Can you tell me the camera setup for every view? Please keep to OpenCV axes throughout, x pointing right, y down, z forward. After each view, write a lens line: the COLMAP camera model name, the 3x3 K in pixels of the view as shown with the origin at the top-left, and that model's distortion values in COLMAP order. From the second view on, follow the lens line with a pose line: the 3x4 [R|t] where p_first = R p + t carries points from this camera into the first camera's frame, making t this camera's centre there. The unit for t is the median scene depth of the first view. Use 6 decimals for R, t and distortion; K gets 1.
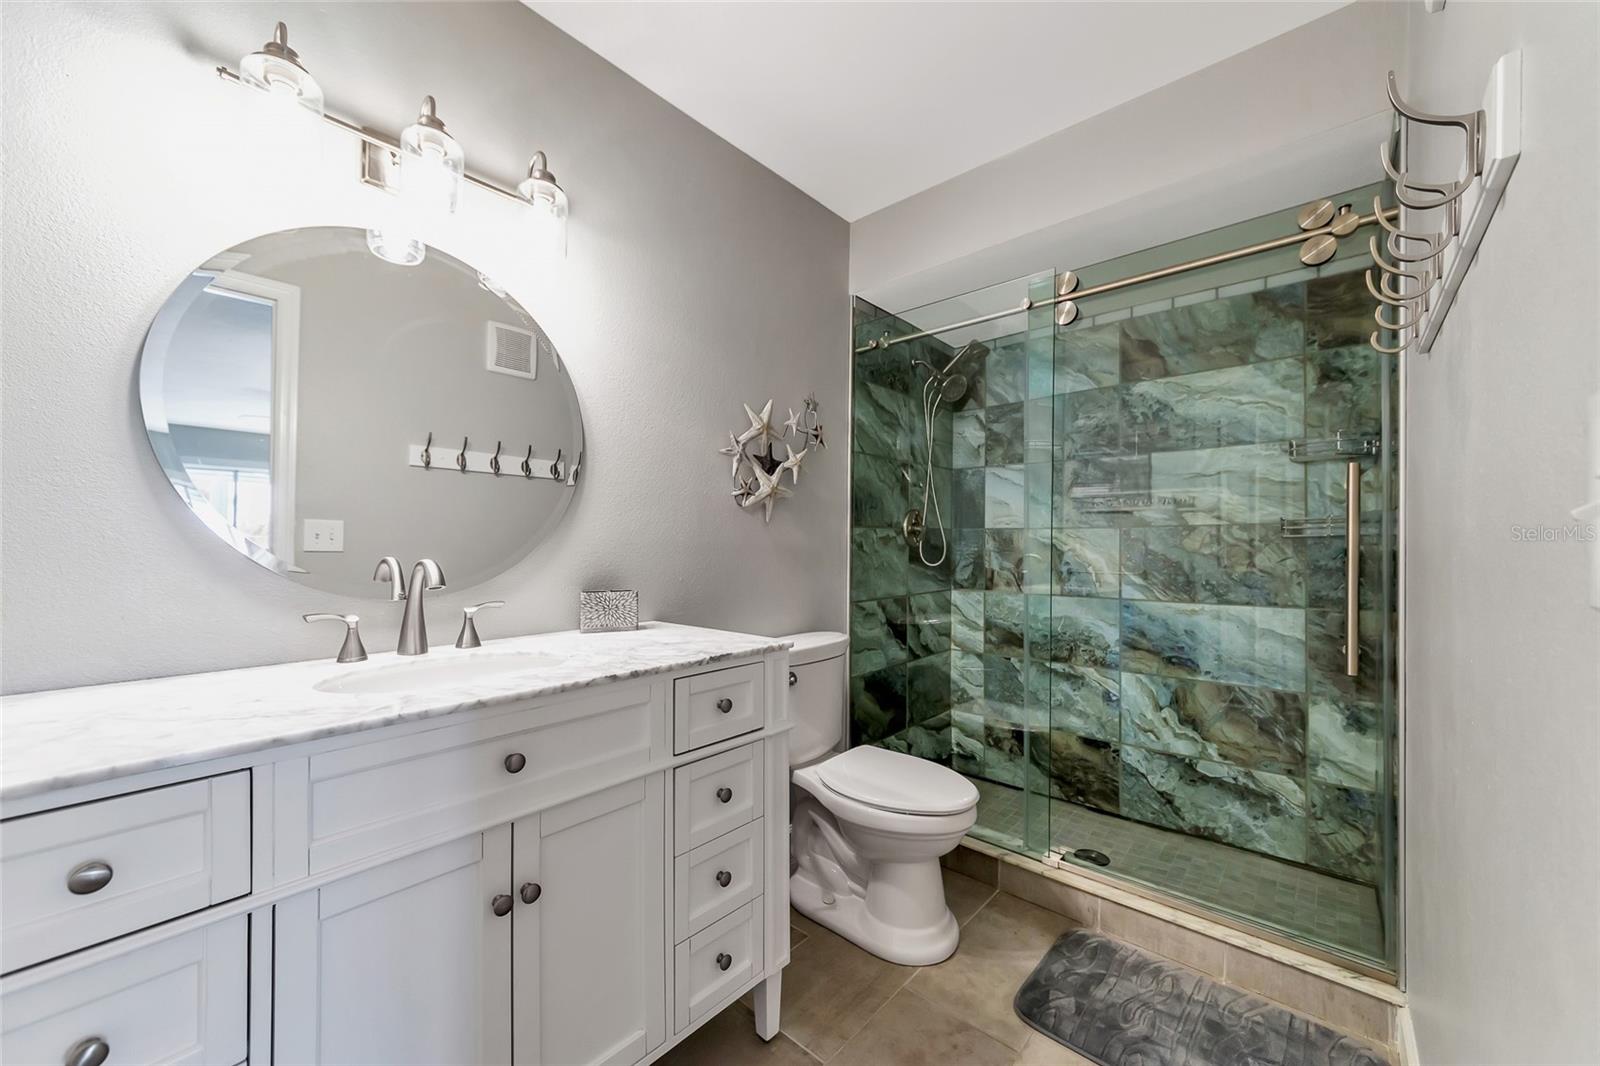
lens RADIAL K [[604.8, 0, 801.5], [0, 604.8, 533.6], [0, 0, 1]] dist [-0.001684, -0.000731]
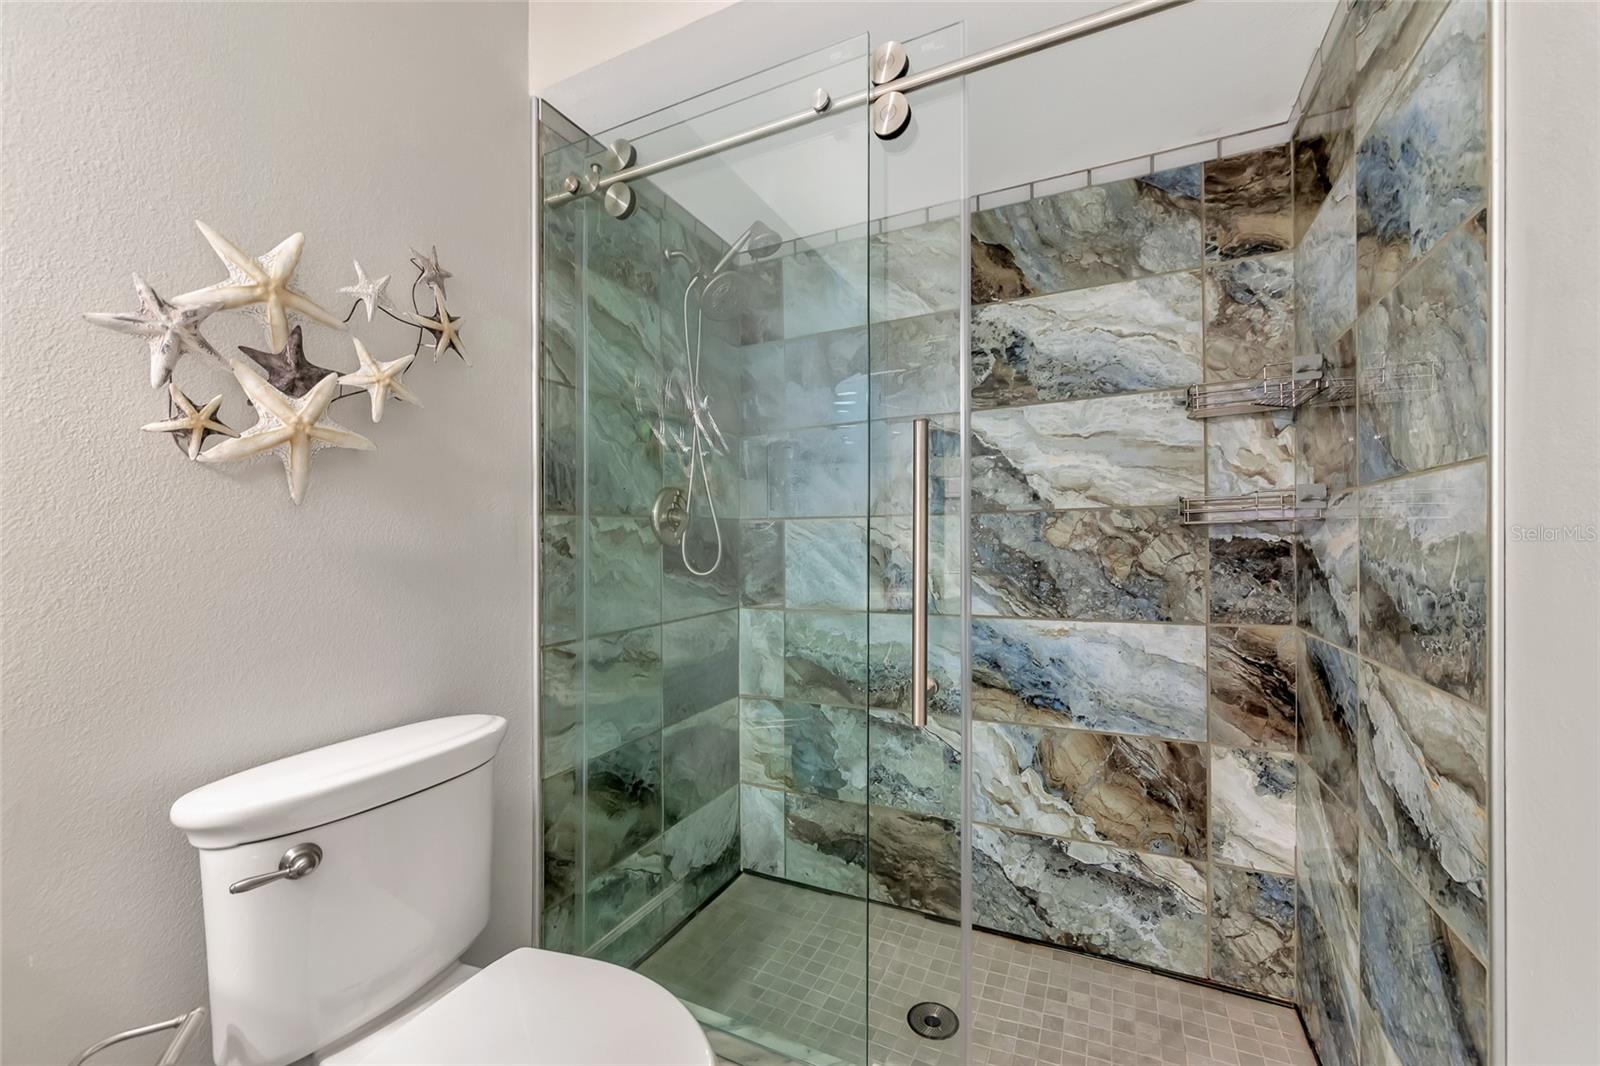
lens RADIAL K [[646.9, 0, 799.0], [0, 646.9, 533.2], [0, 0, 1]] dist [-0.004771, 0.002070]
pose [[0.963712, -0.011331, 0.266702, 0.158228], [0.010162, 0.999932, 0.005764, 0.006821], [-0.266749, -0.002844, 0.963762, 0.366168]]
